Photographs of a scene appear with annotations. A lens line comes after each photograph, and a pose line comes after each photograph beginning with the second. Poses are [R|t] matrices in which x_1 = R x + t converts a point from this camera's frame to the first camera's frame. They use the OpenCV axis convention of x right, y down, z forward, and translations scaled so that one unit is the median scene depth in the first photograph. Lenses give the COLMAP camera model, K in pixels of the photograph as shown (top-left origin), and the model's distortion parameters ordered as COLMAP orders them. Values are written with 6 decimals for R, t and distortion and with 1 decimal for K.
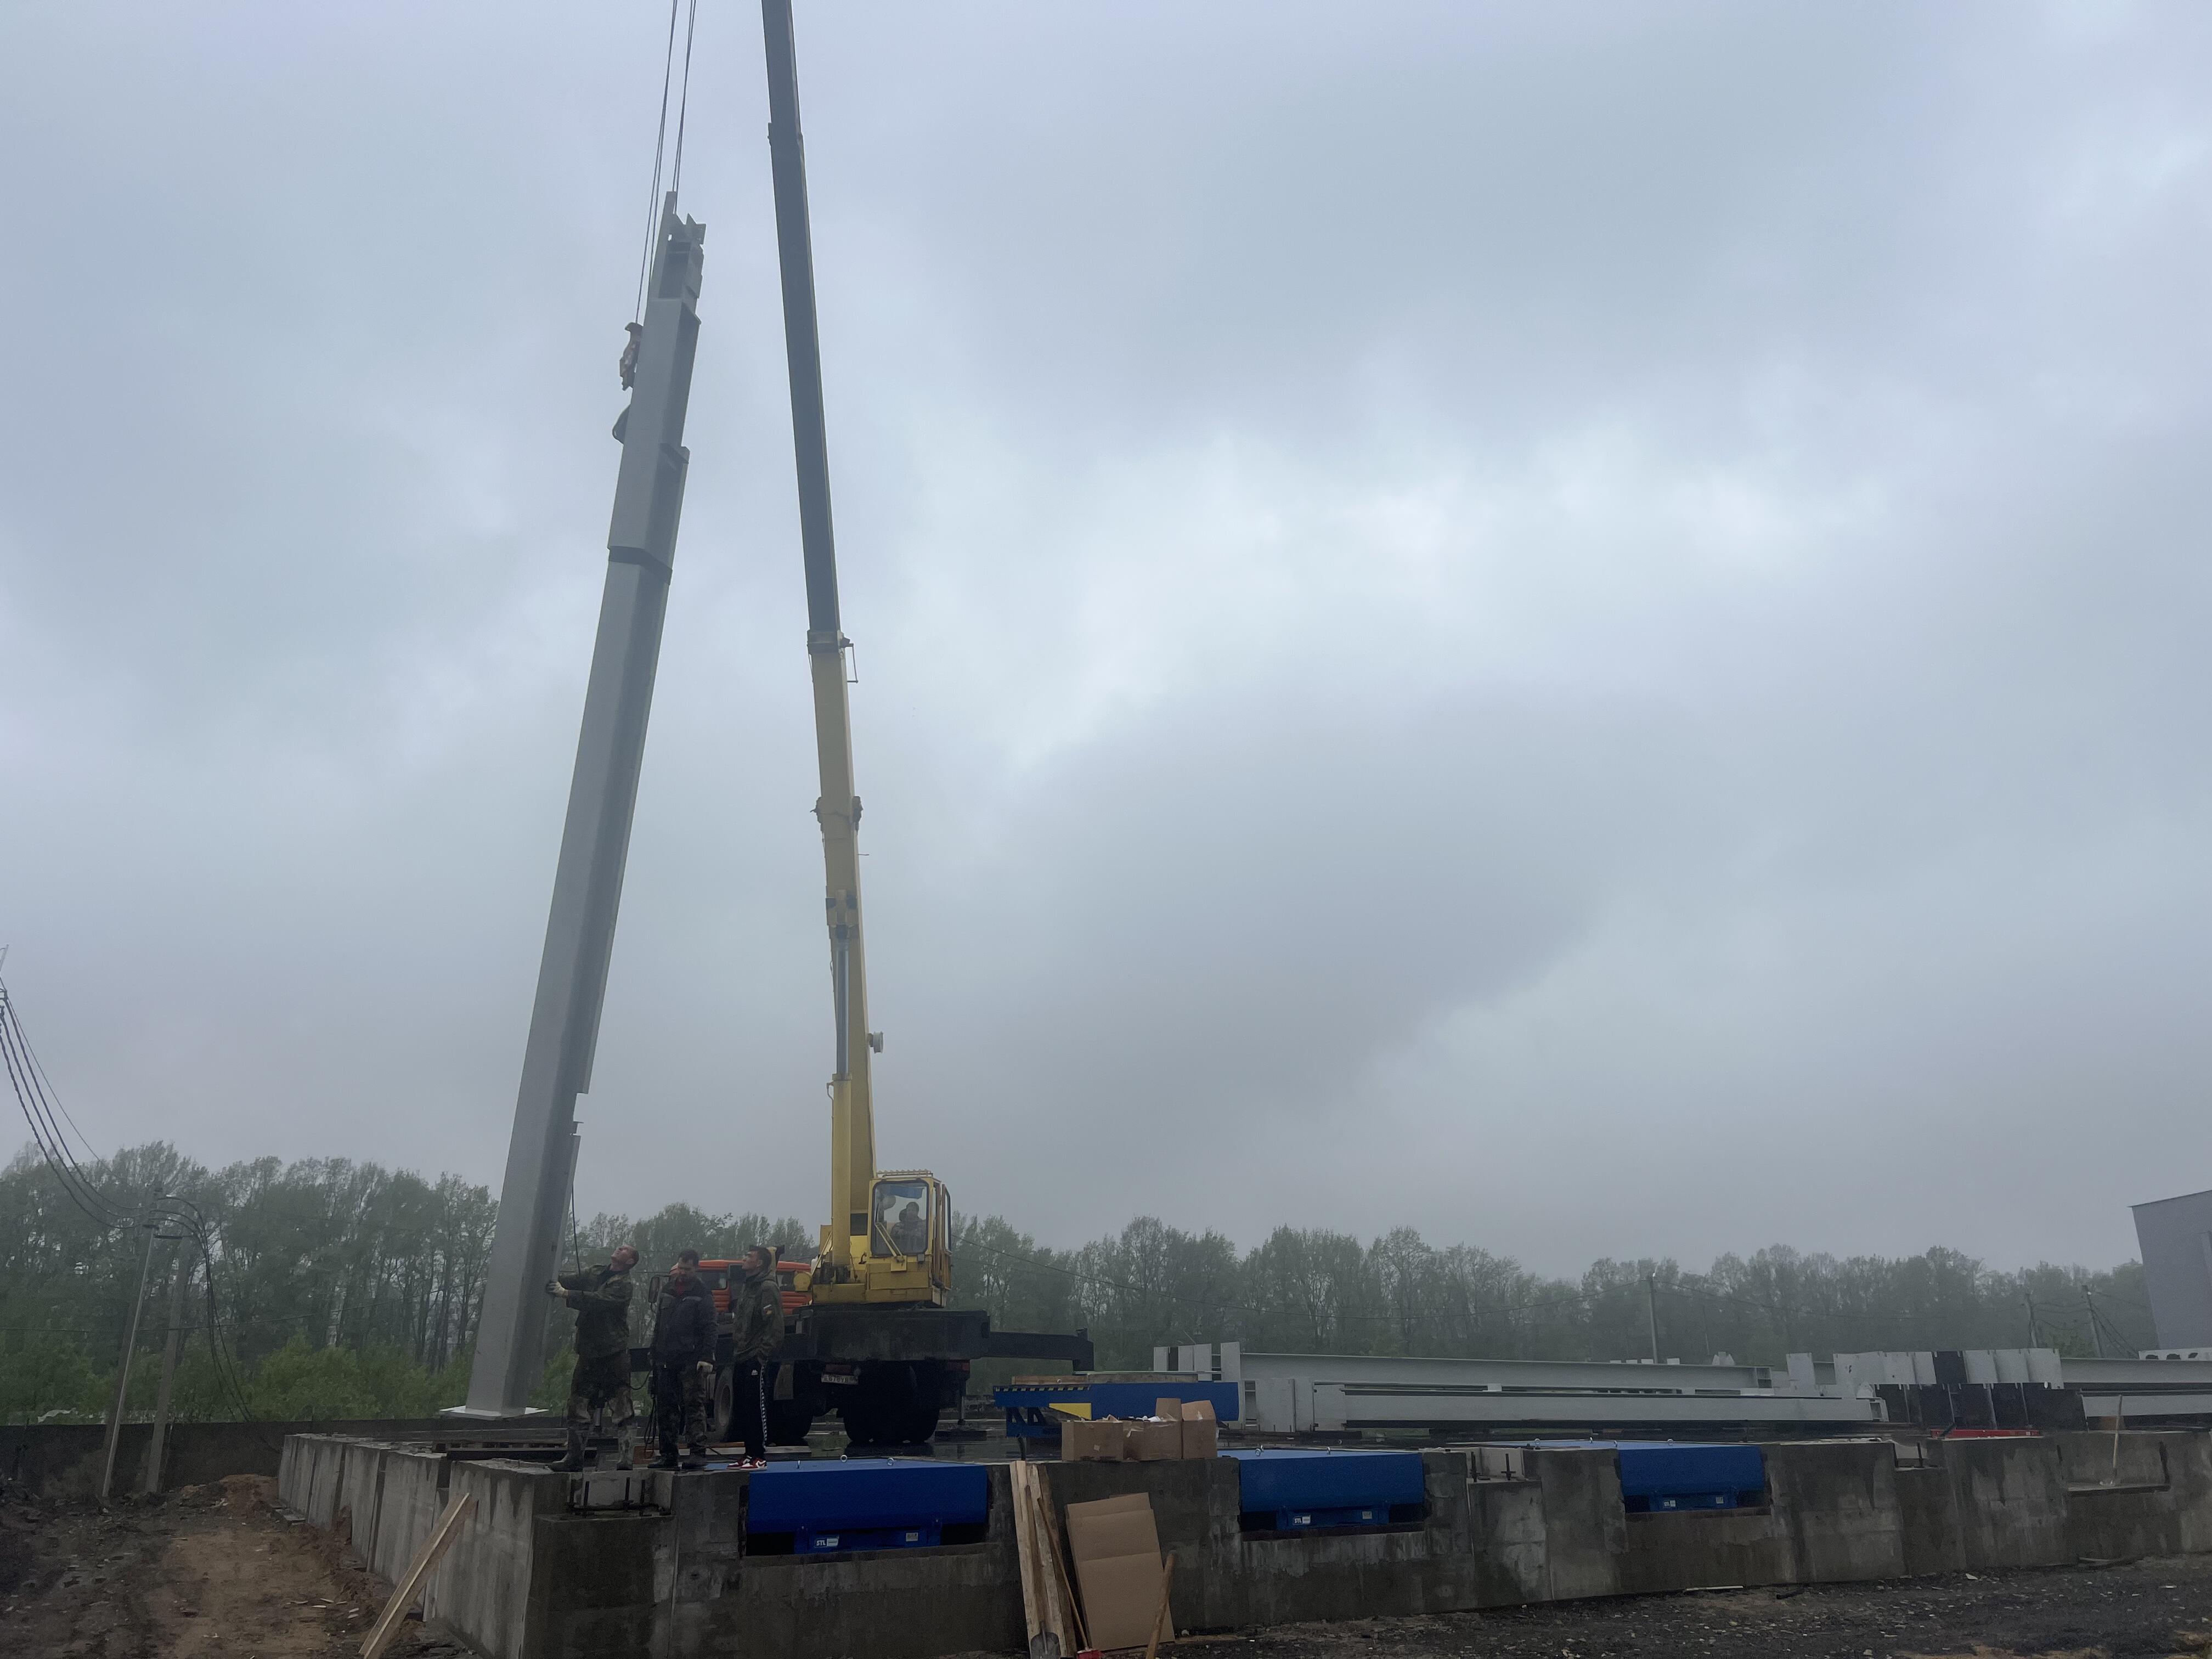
lens RADIAL K [[1663.0, 0, 1099.8], [0, 1663.0, 836.1], [0, 0, 1]] dist [0.048019, -0.052418]
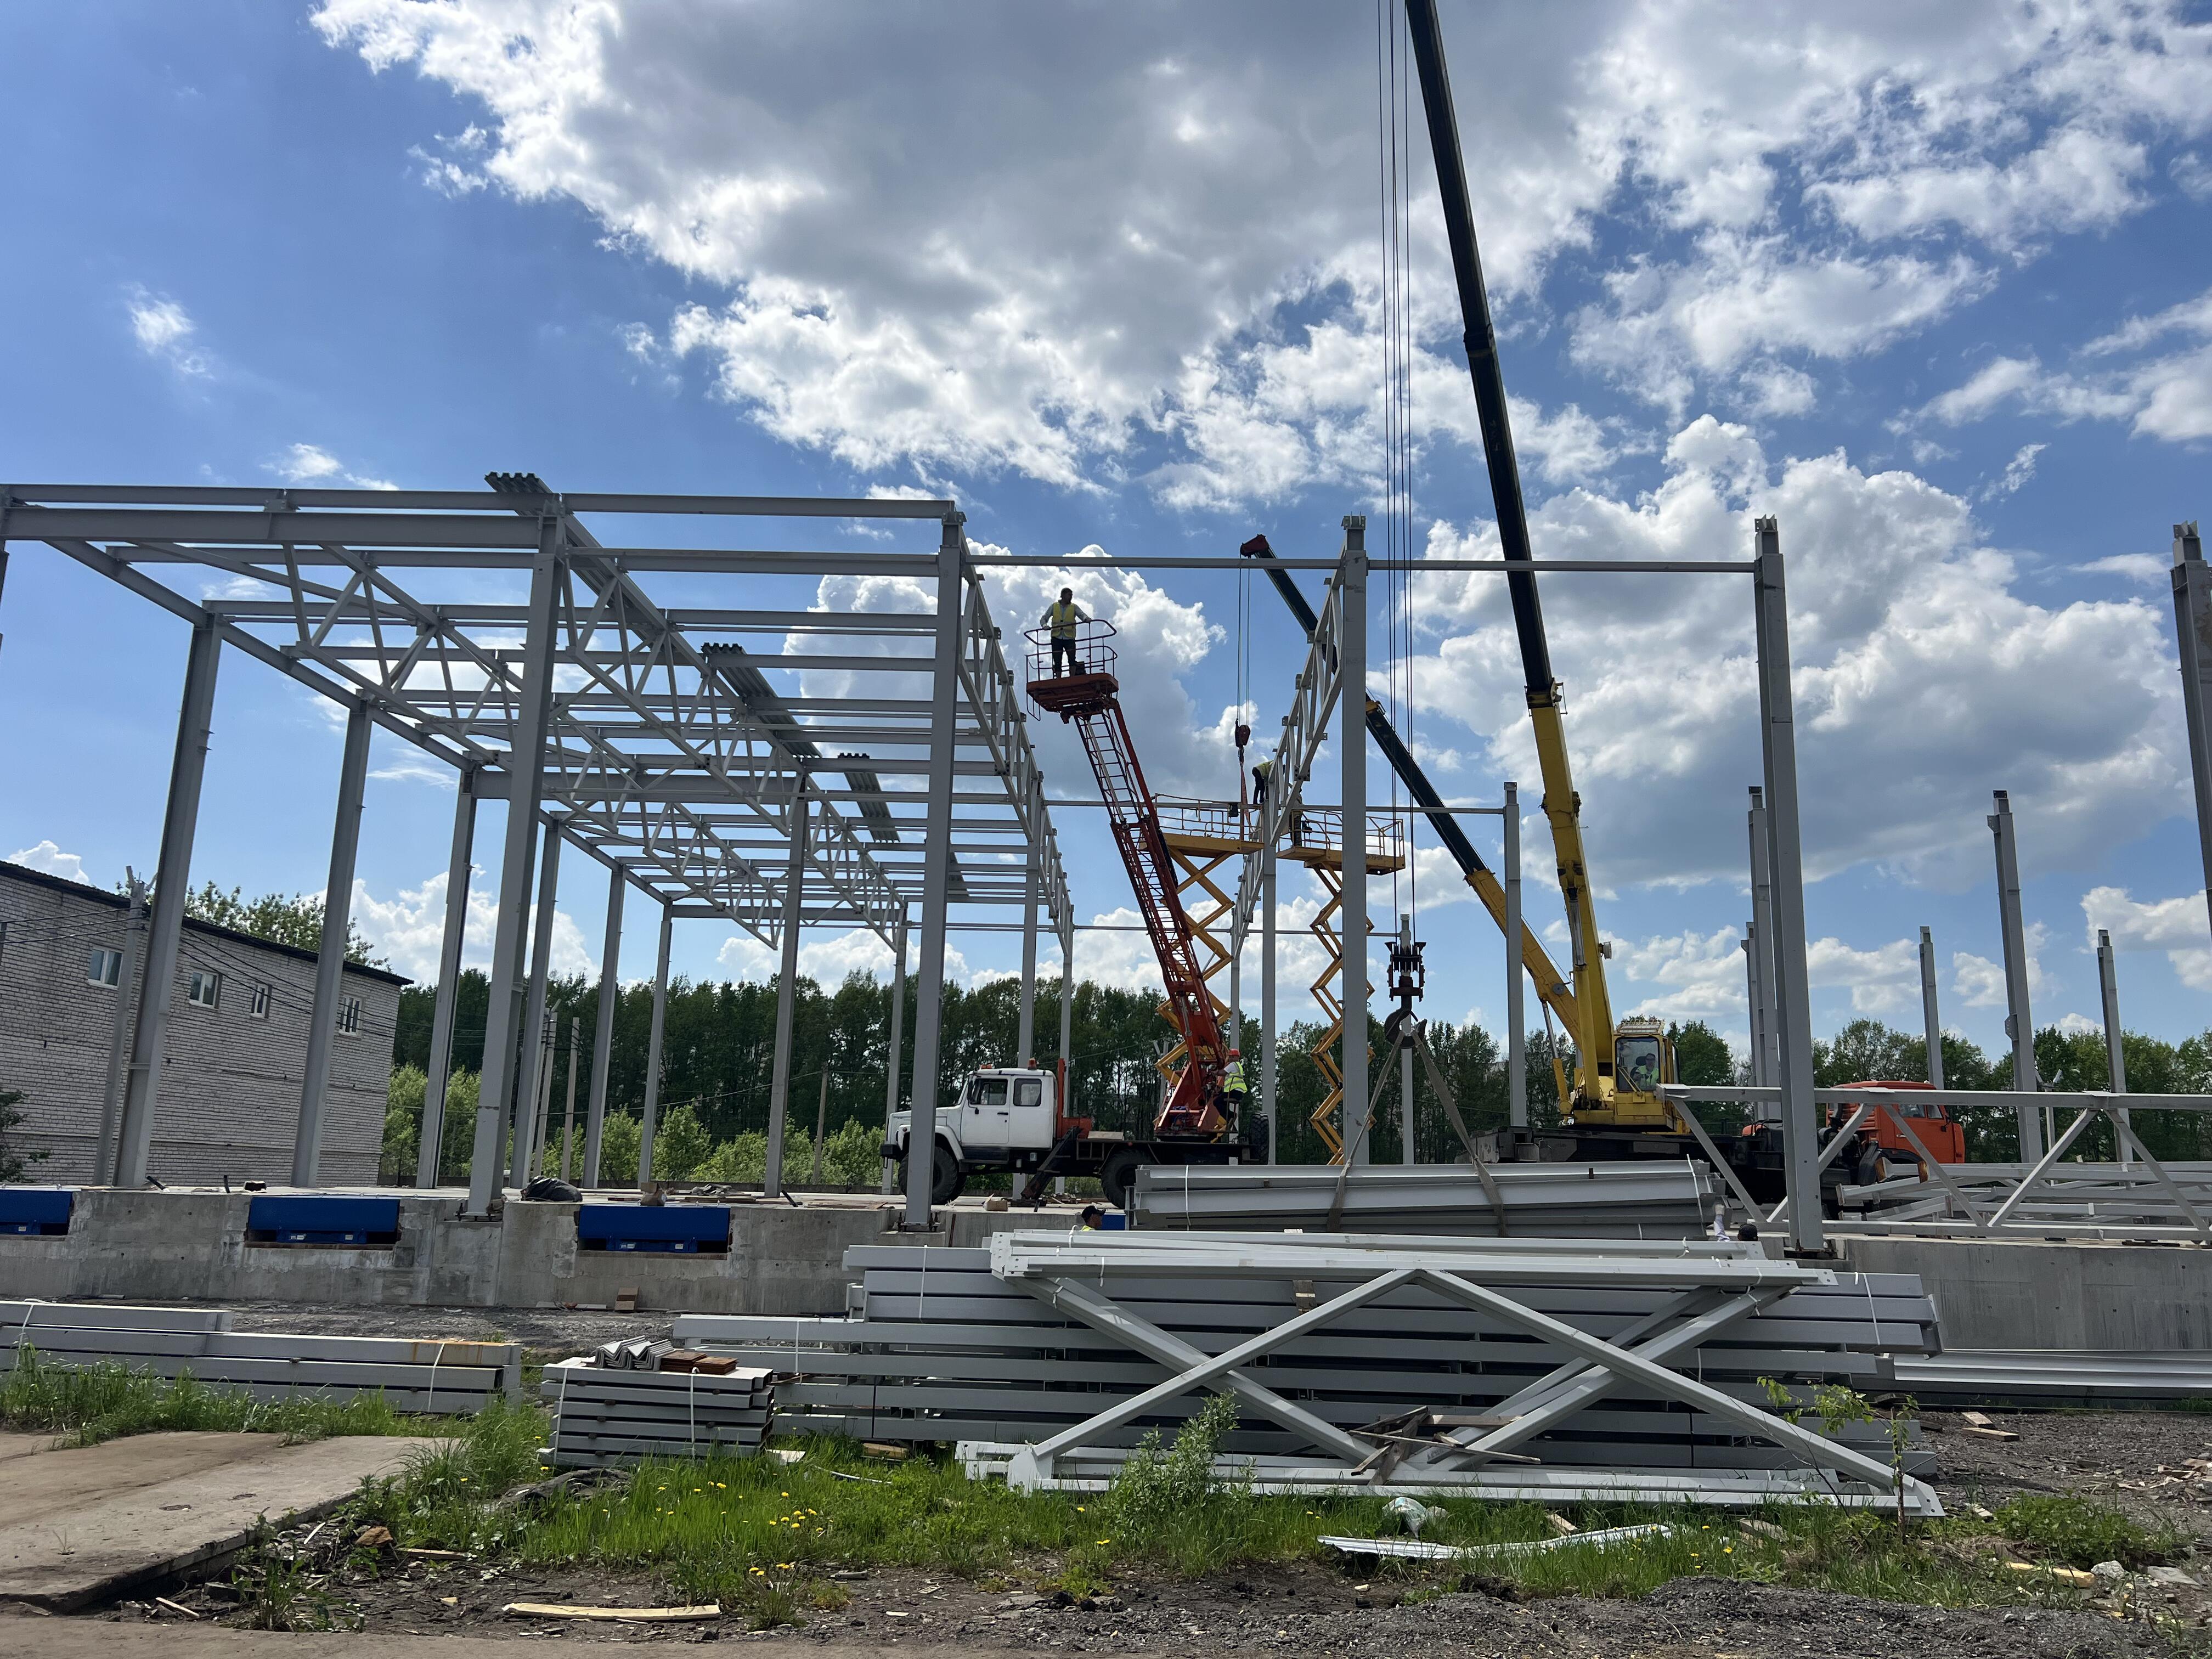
lens RADIAL K [[1663.0, 0, 1111.9], [0, 1663.0, 835.0], [0, 0, 1]] dist [0.048019, -0.052418]
pose [[0.872355, -0.067921, -0.484132, 1.363377], [0.121608, 0.989322, 0.080328, 0.019634], [0.473506, -0.128949, 0.871300, 0.078741]]
